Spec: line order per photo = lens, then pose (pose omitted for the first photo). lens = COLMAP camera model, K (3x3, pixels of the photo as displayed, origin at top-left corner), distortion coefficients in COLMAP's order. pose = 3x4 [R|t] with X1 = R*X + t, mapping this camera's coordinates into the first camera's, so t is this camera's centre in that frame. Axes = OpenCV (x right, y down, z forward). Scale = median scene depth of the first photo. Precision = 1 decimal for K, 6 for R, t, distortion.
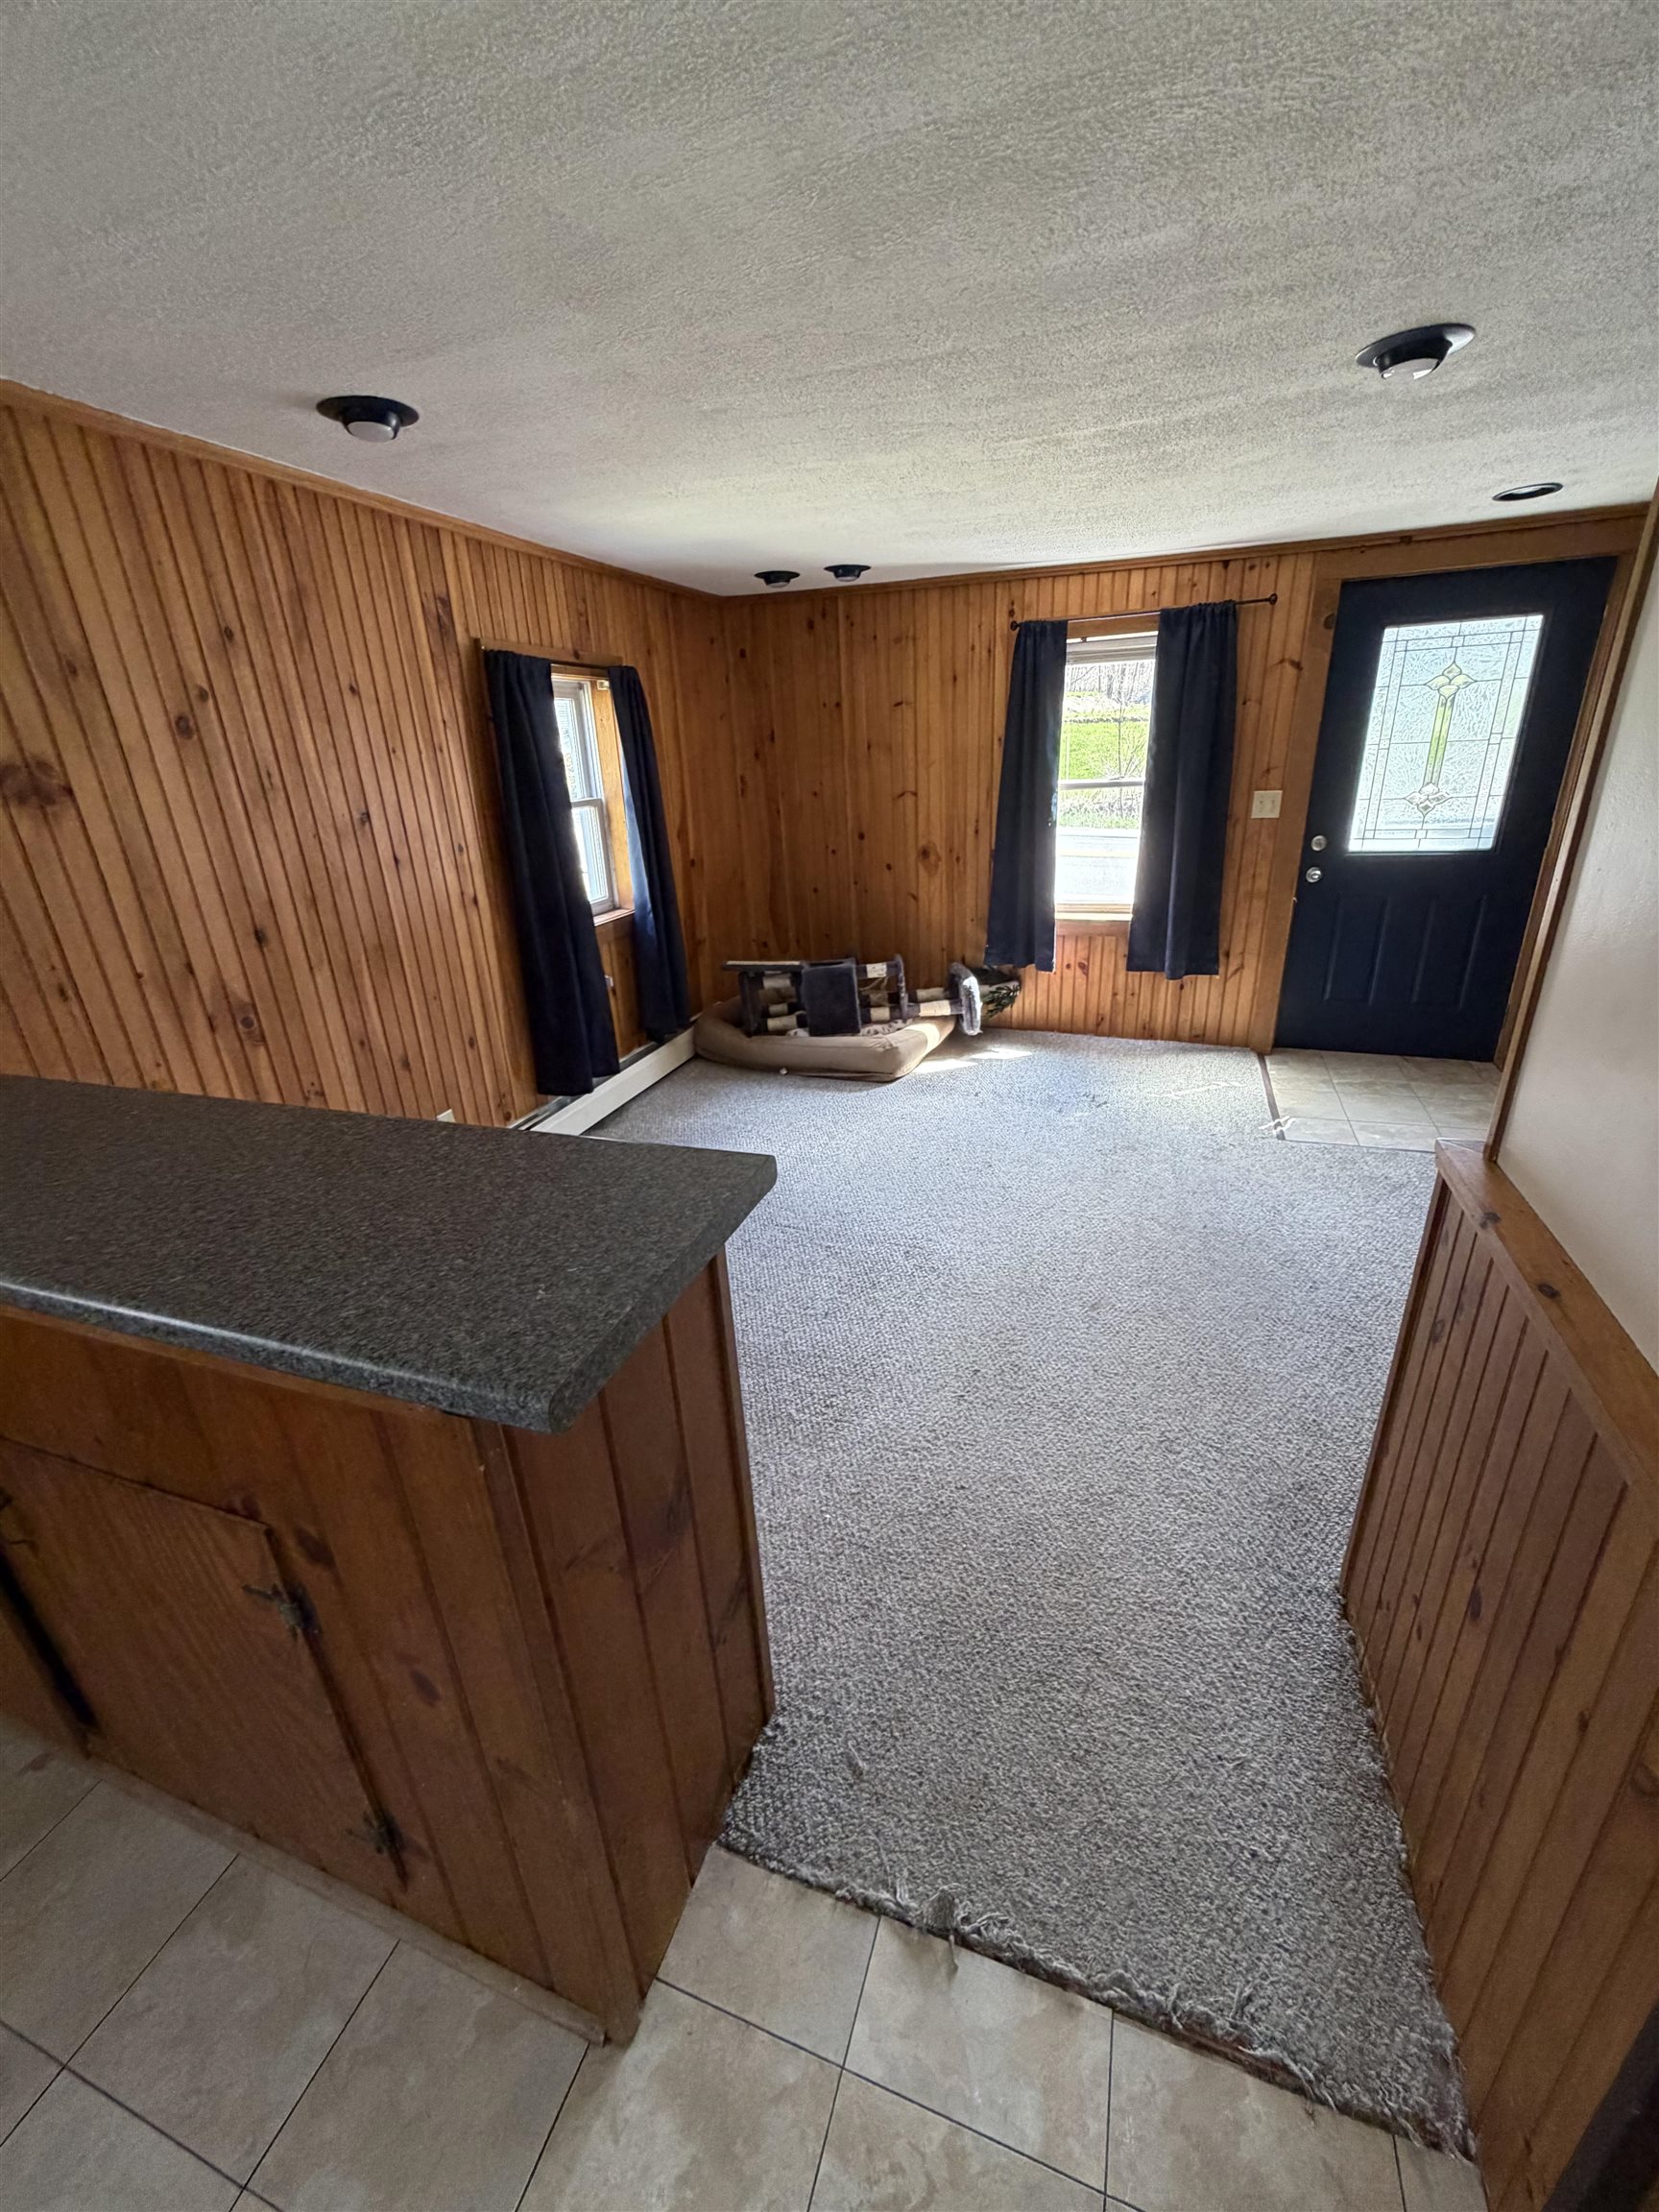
lens RADIAL K [[880.7, 0, 830.4], [0, 880.7, 1103.8], [0, 0, 1]] dist [-0.003560, -0.000166]
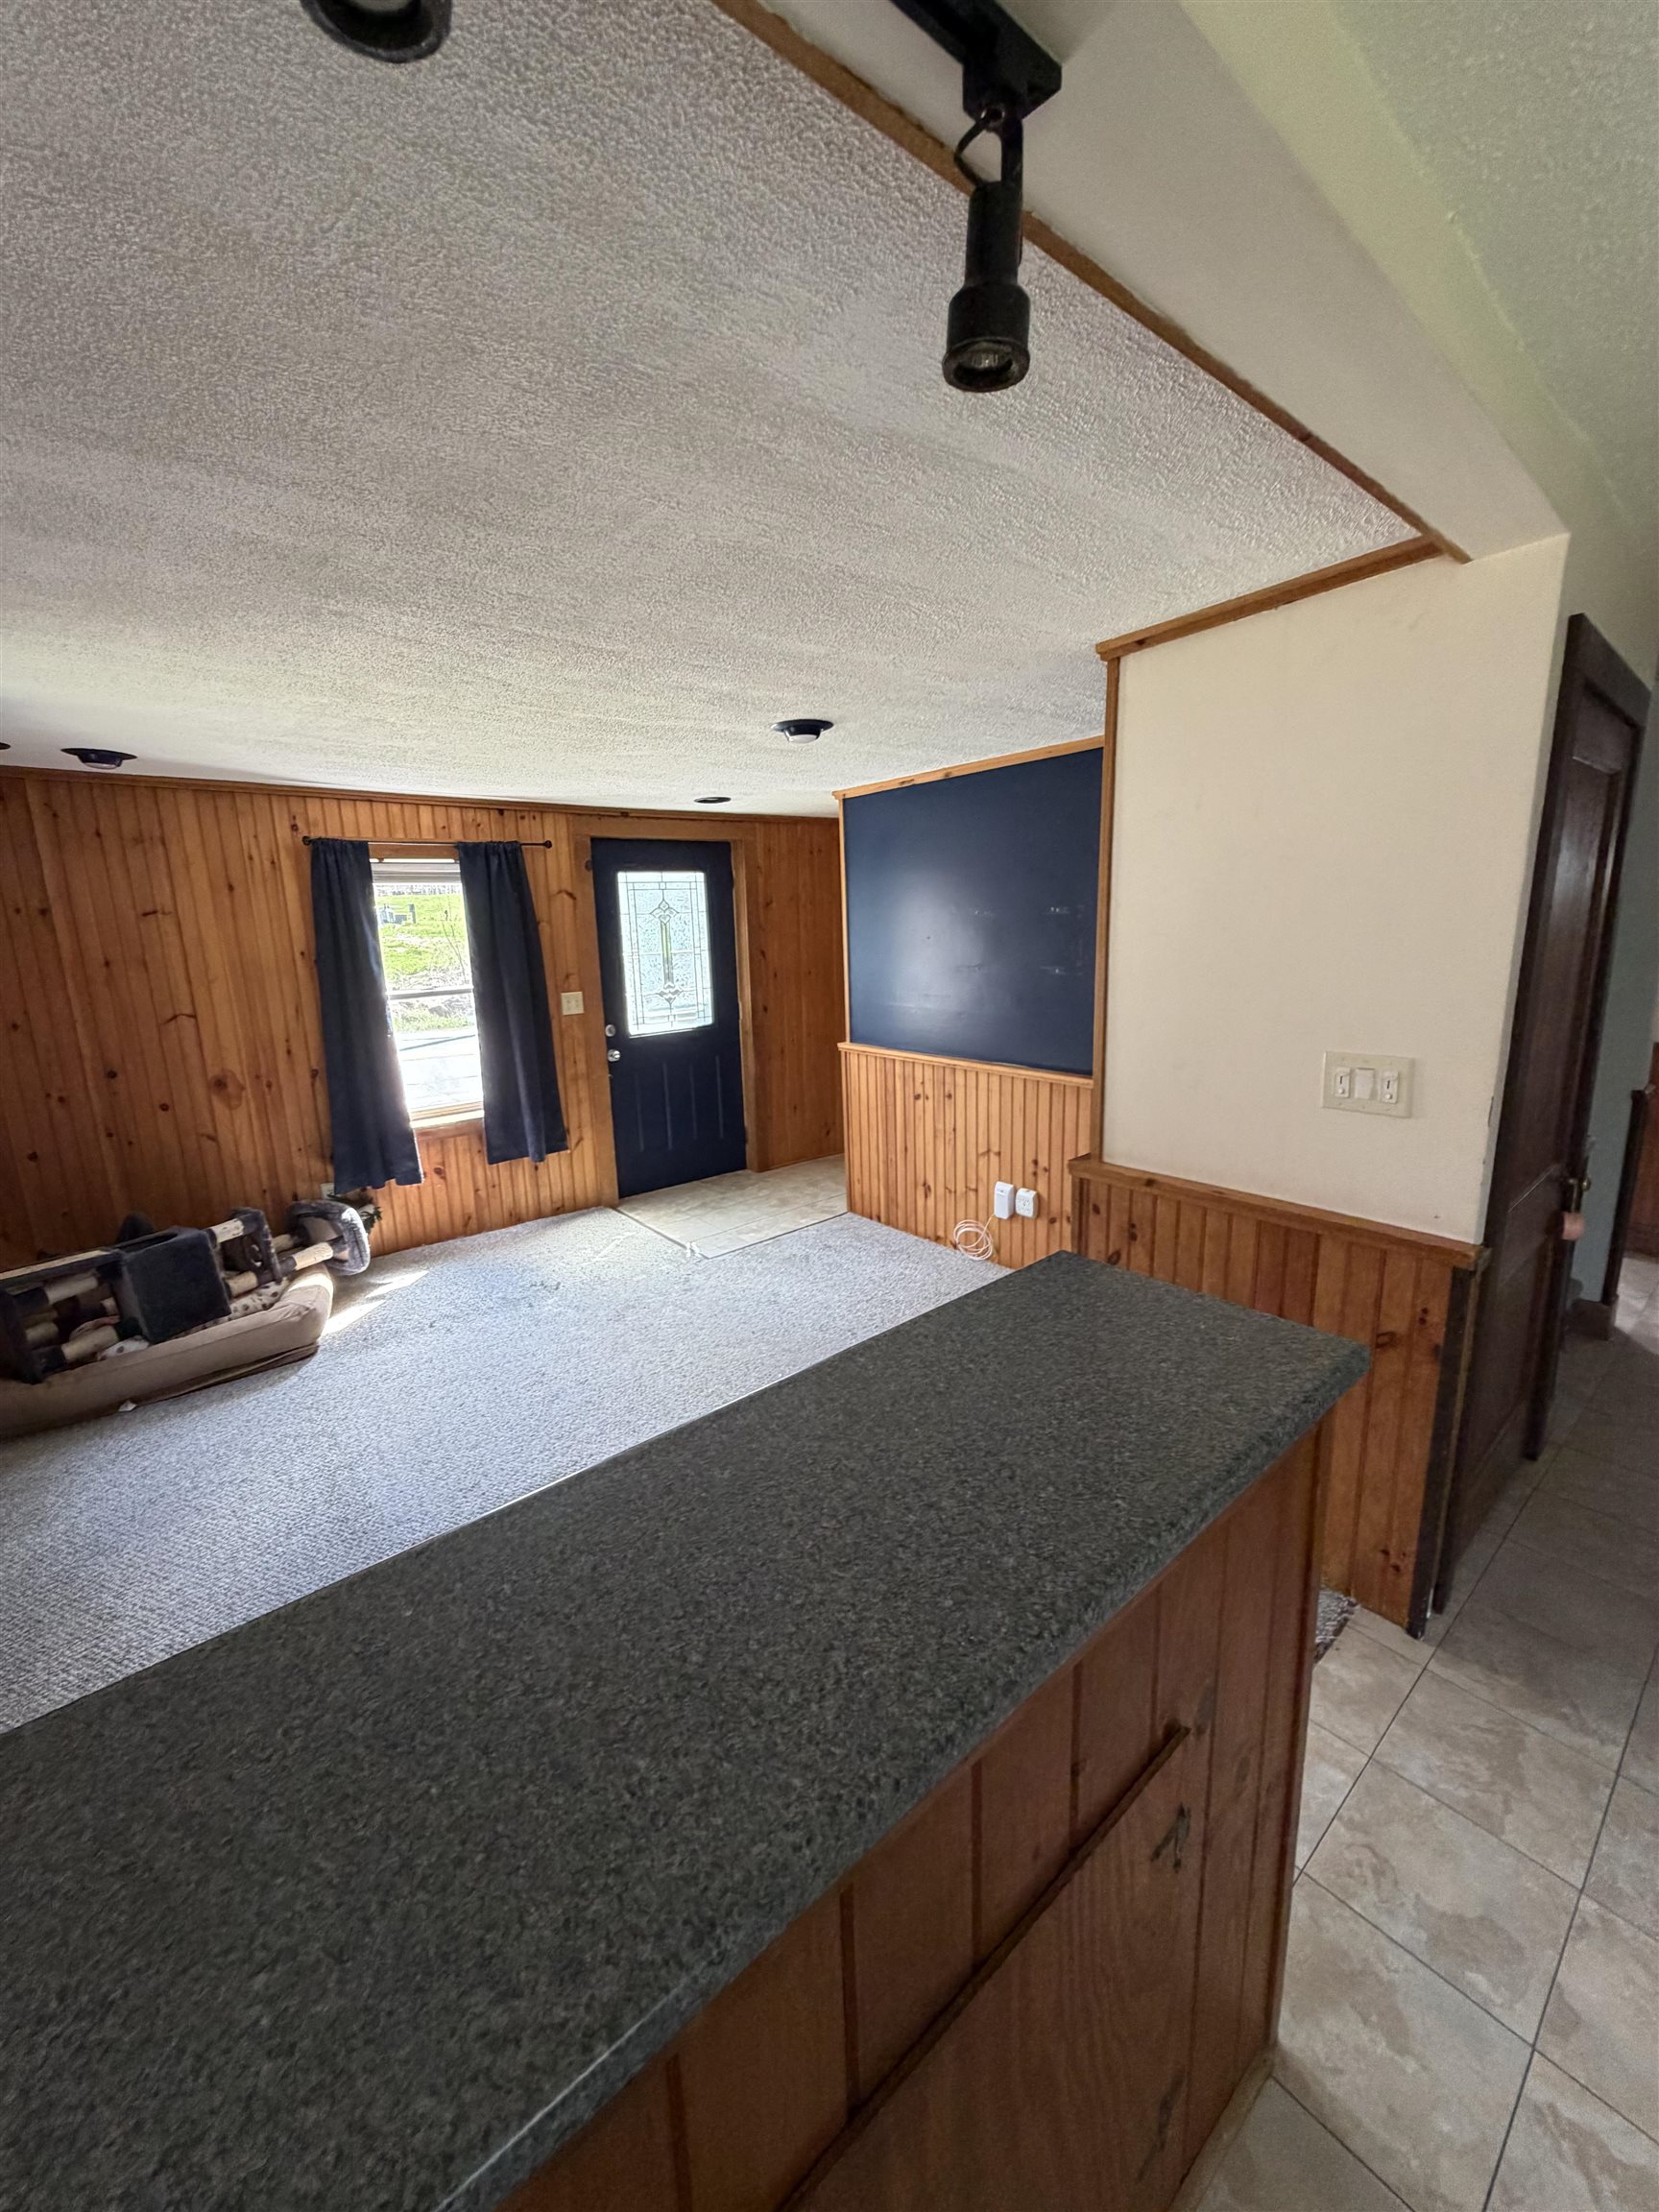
lens RADIAL K [[880.7, 0, 835.3], [0, 880.7, 1099.7], [0, 0, 1]] dist [-0.003560, -0.000166]
pose [[0.494486, -0.147280, 0.856617, -0.339331], [0.334653, 0.941823, -0.031250, -0.057255], [-0.802179, 0.302122, 0.515006, 0.132101]]
